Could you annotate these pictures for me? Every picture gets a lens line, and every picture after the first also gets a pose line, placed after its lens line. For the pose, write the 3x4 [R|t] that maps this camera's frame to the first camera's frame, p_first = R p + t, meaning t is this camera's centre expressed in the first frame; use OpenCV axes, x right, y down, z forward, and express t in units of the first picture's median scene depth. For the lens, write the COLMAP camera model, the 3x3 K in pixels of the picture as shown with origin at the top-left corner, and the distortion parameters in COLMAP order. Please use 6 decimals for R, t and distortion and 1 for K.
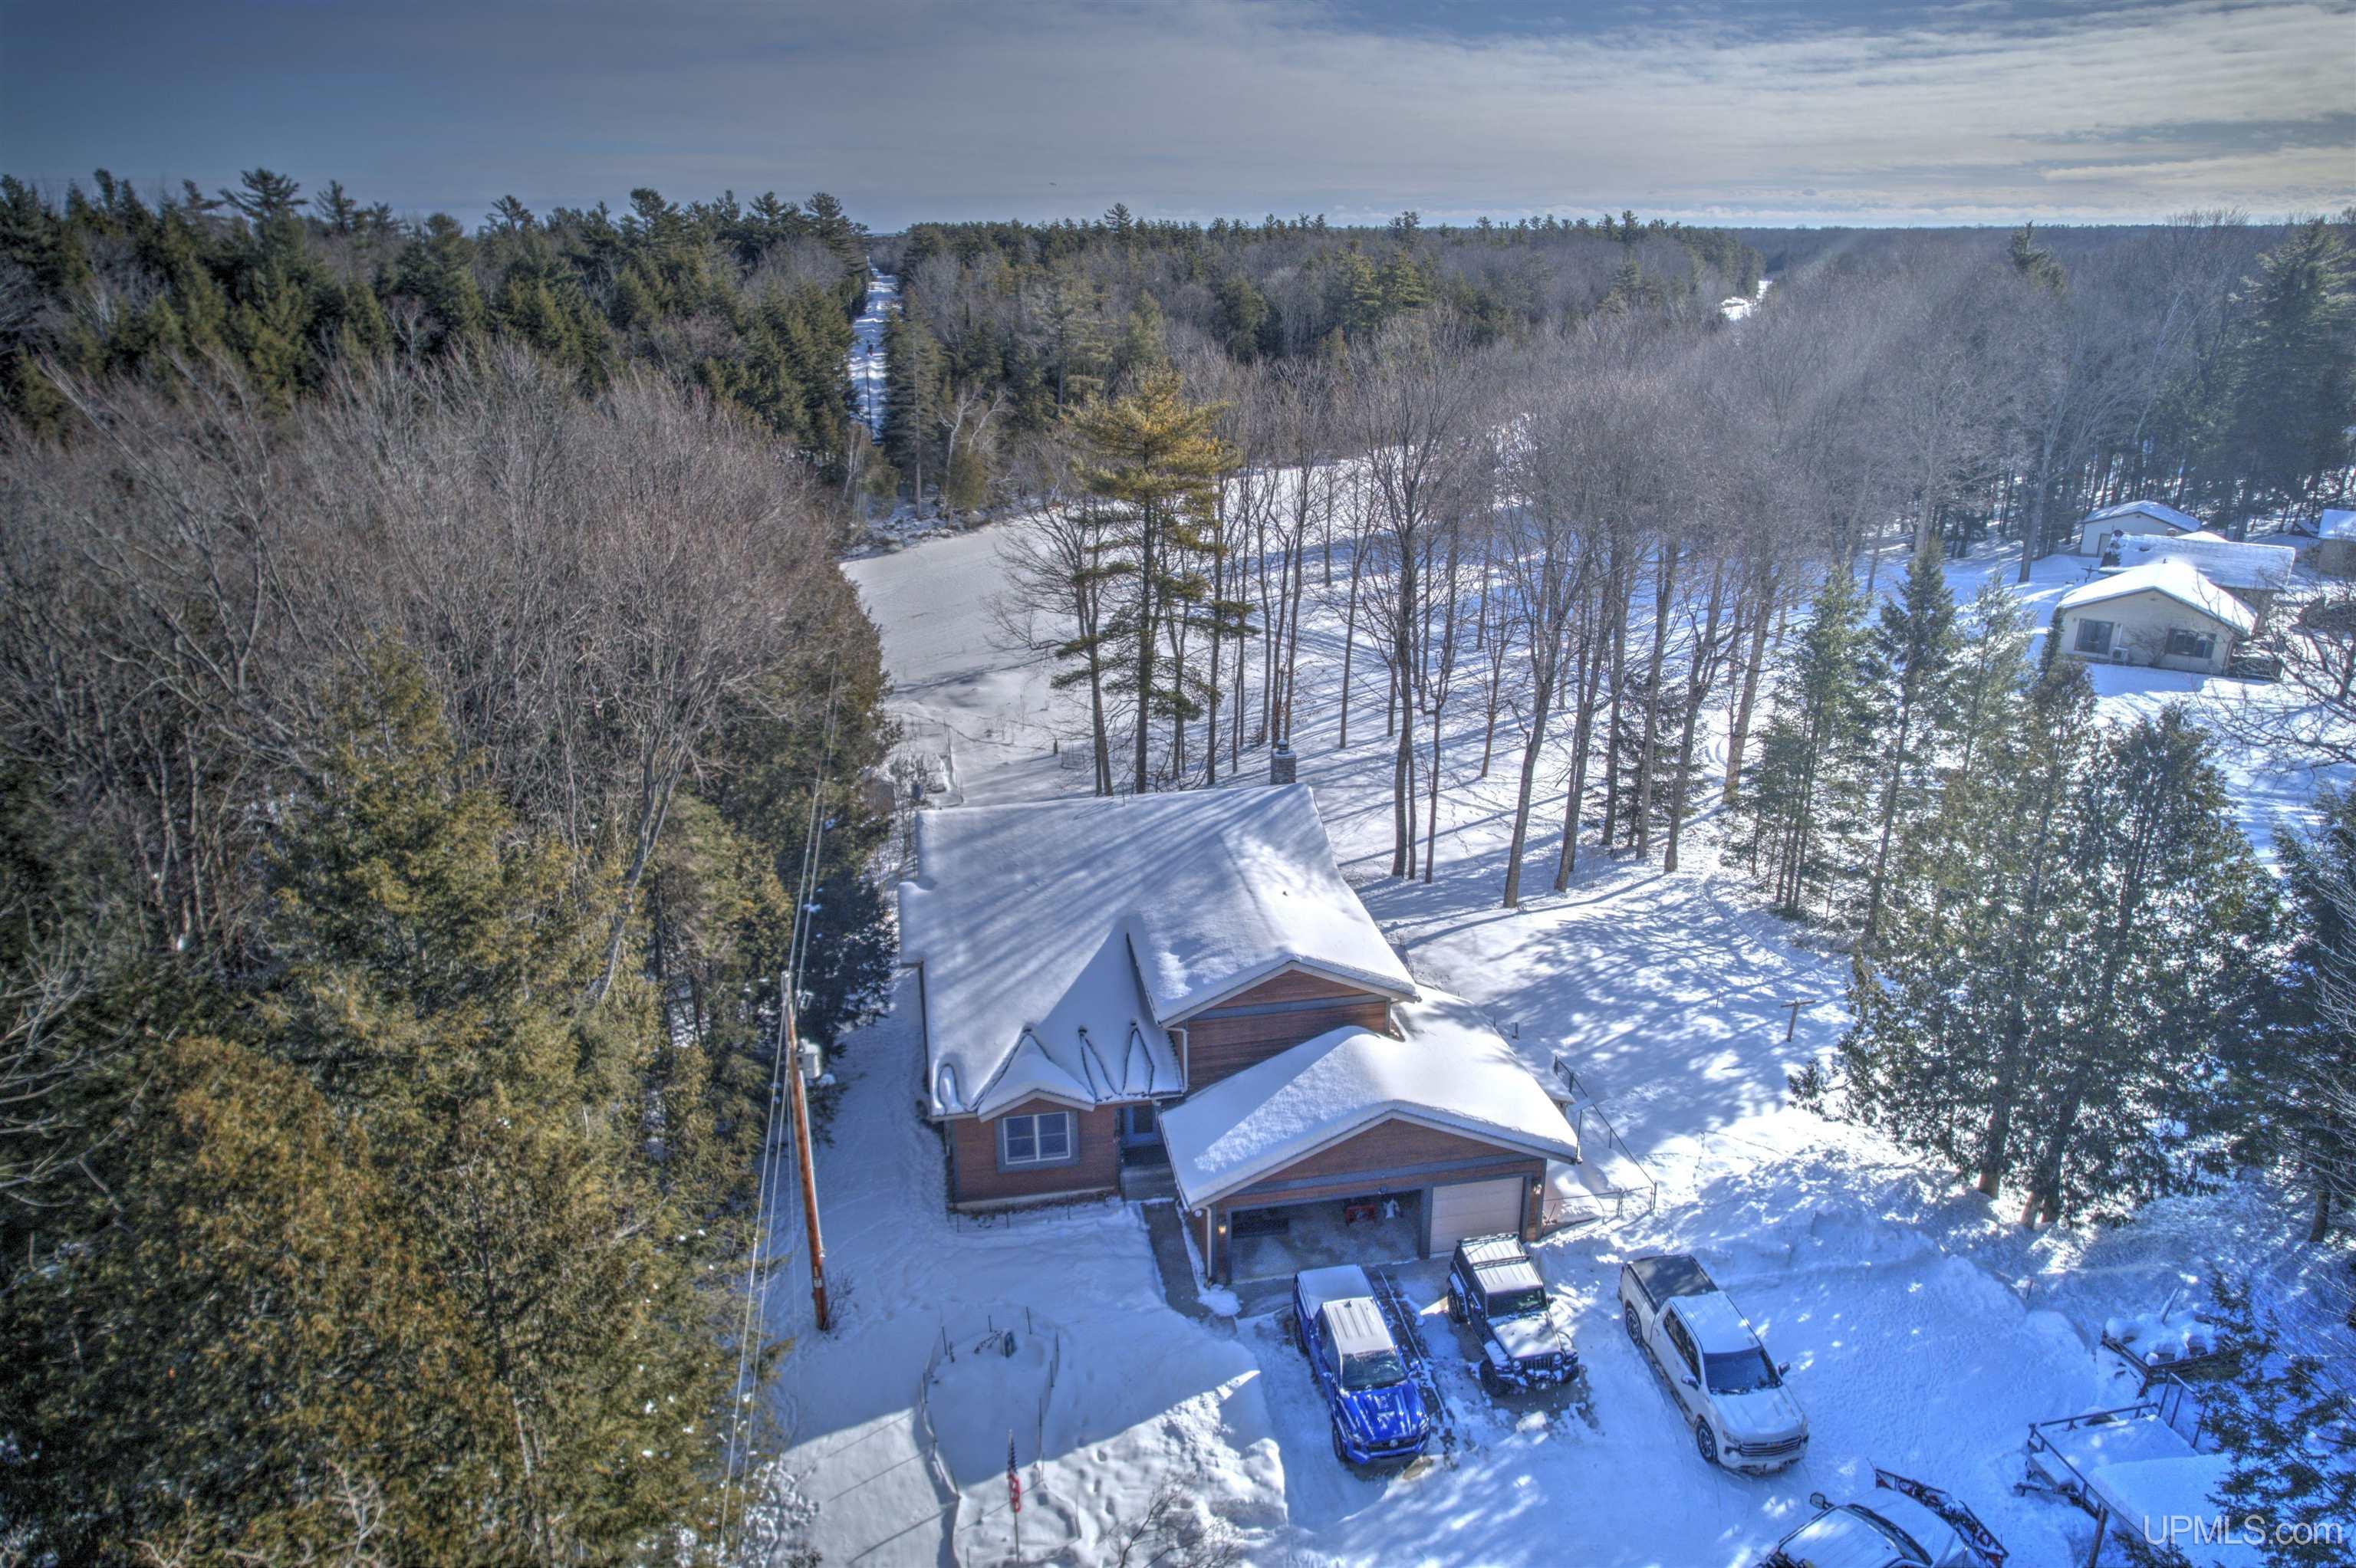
lens RADIAL K [[1522.5, 0, 1178.0], [0, 1522.5, 784.0], [0, 0, 1]] dist [-0.081094, 0.075389]
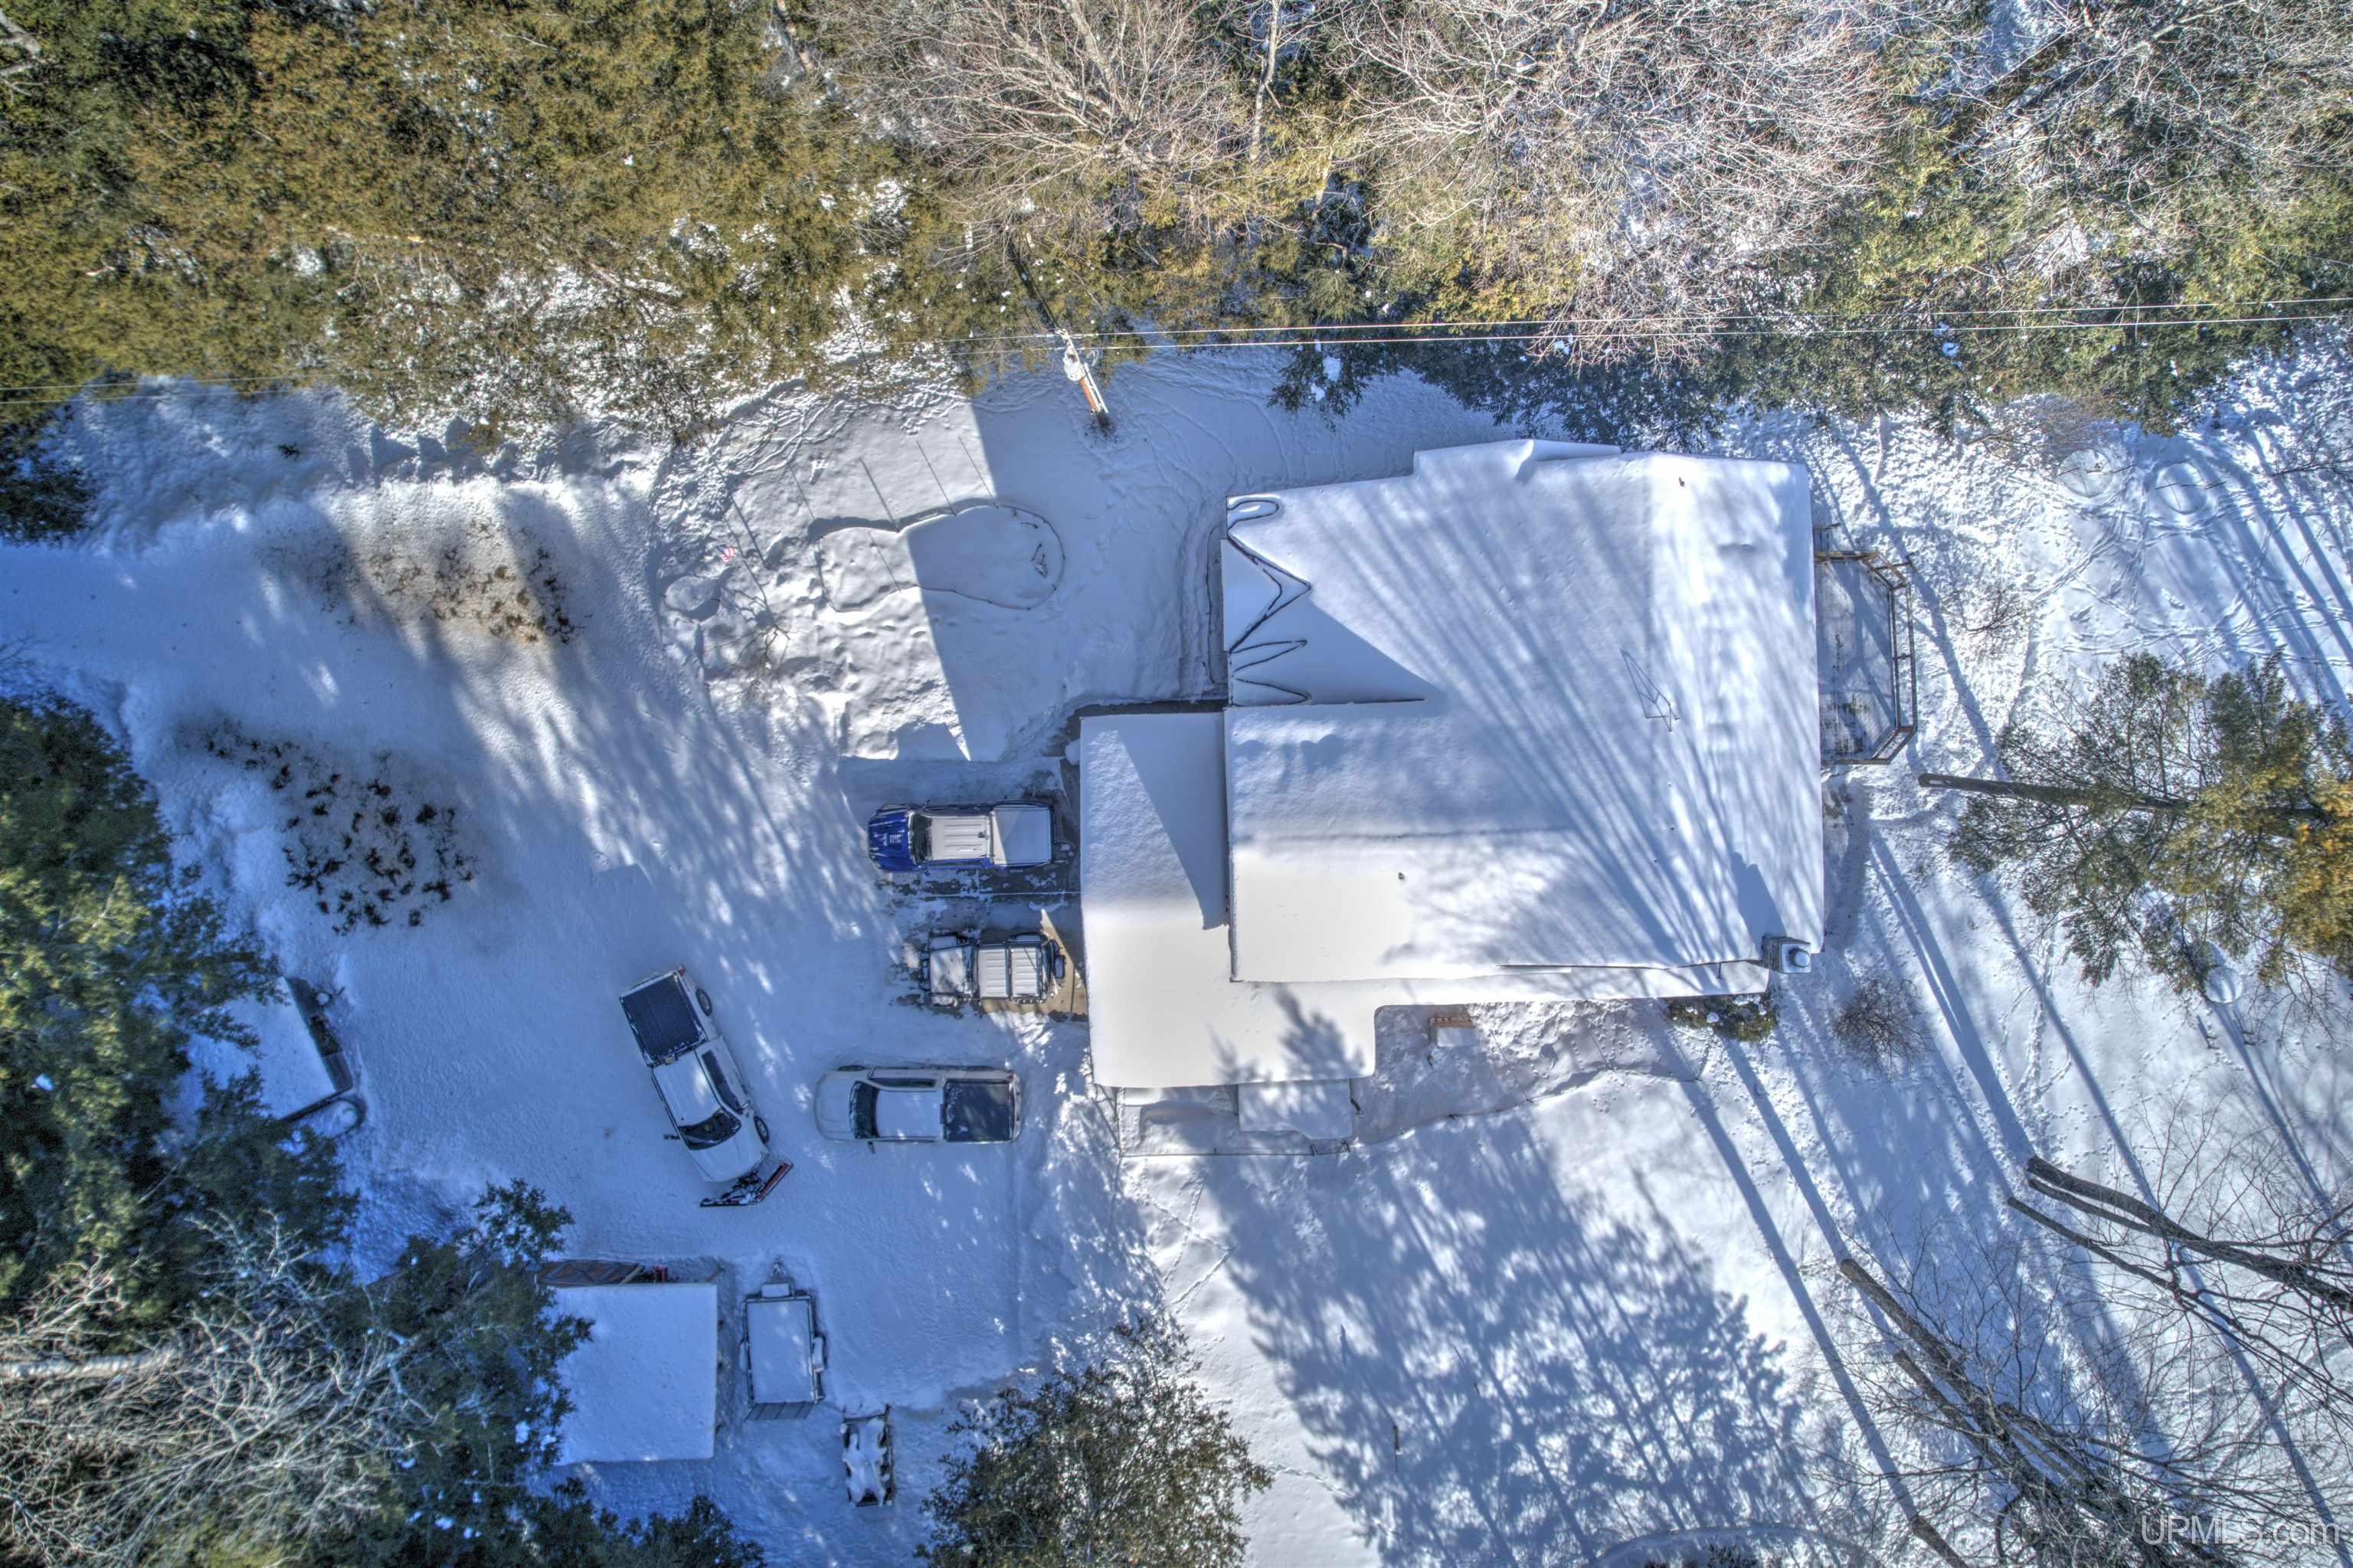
lens RADIAL K [[1520.8, 0, 1176.5], [0, 1520.8, 784.0], [0, 0, 1]] dist [-0.081094, 0.075389]
pose [[-0.141957, 0.989842, 0.007866, 0.038931], [-0.331500, -0.055026, 0.941849, -0.903572], [0.932714, 0.131094, 0.335944, 0.738618]]
